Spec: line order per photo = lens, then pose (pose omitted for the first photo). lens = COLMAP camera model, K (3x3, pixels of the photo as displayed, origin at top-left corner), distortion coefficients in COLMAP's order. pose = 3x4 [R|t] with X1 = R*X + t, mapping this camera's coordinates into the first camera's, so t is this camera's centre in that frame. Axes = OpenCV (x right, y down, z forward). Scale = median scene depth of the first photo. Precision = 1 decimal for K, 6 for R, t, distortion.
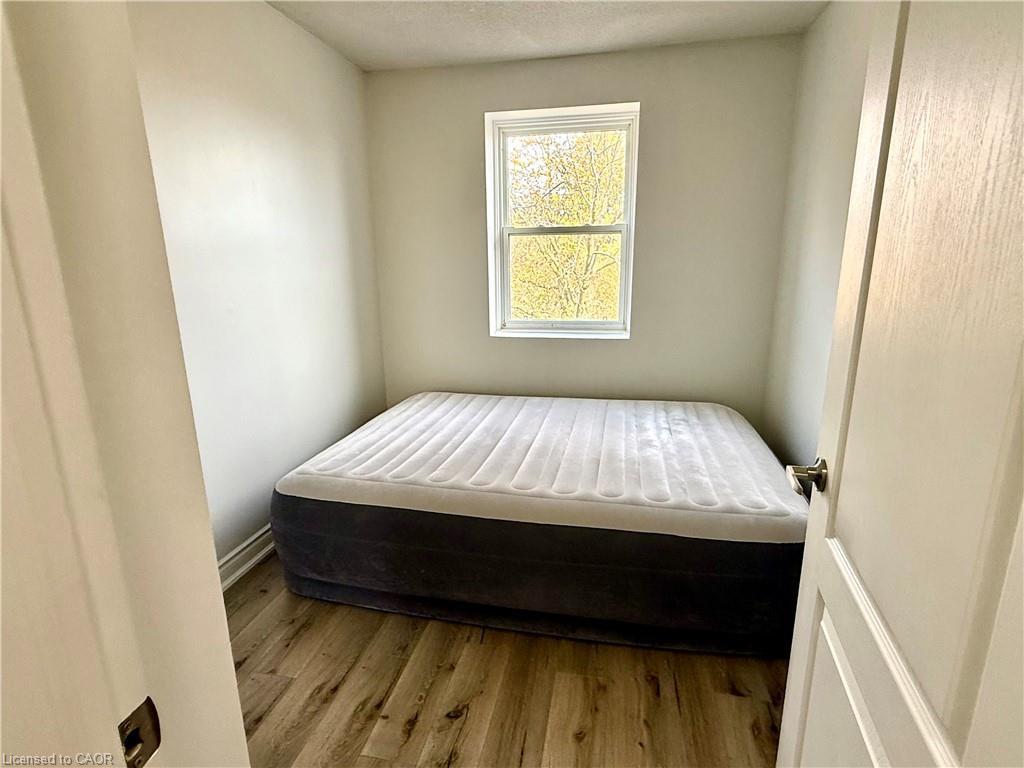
lens RADIAL K [[529.1, 0, 513.4], [0, 529.1, 386.2], [0, 0, 1]] dist [-0.005804, -0.000523]
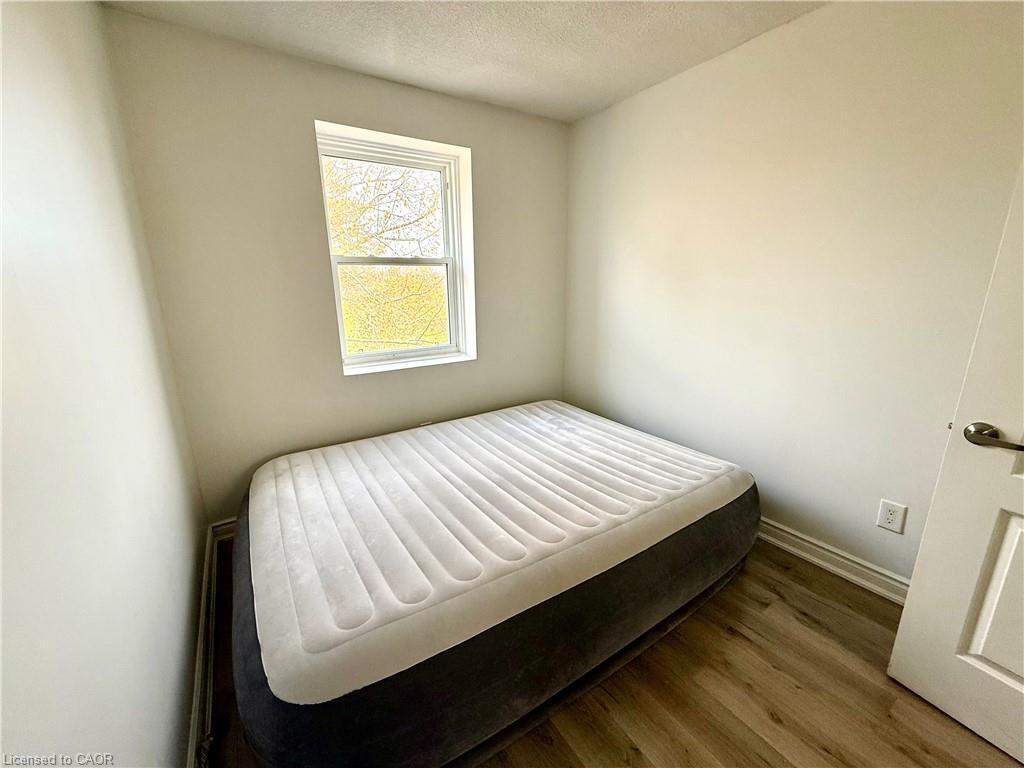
lens RADIAL K [[405.4, 0, 509.1], [0, 405.4, 383.0], [0, 0, 1]] dist [-0.001671, -0.000307]
pose [[0.709542, -0.172073, 0.683331, -0.377813], [0.171416, 0.982746, 0.069478, -0.098743], [-0.683496, 0.067836, 0.726795, 0.363545]]
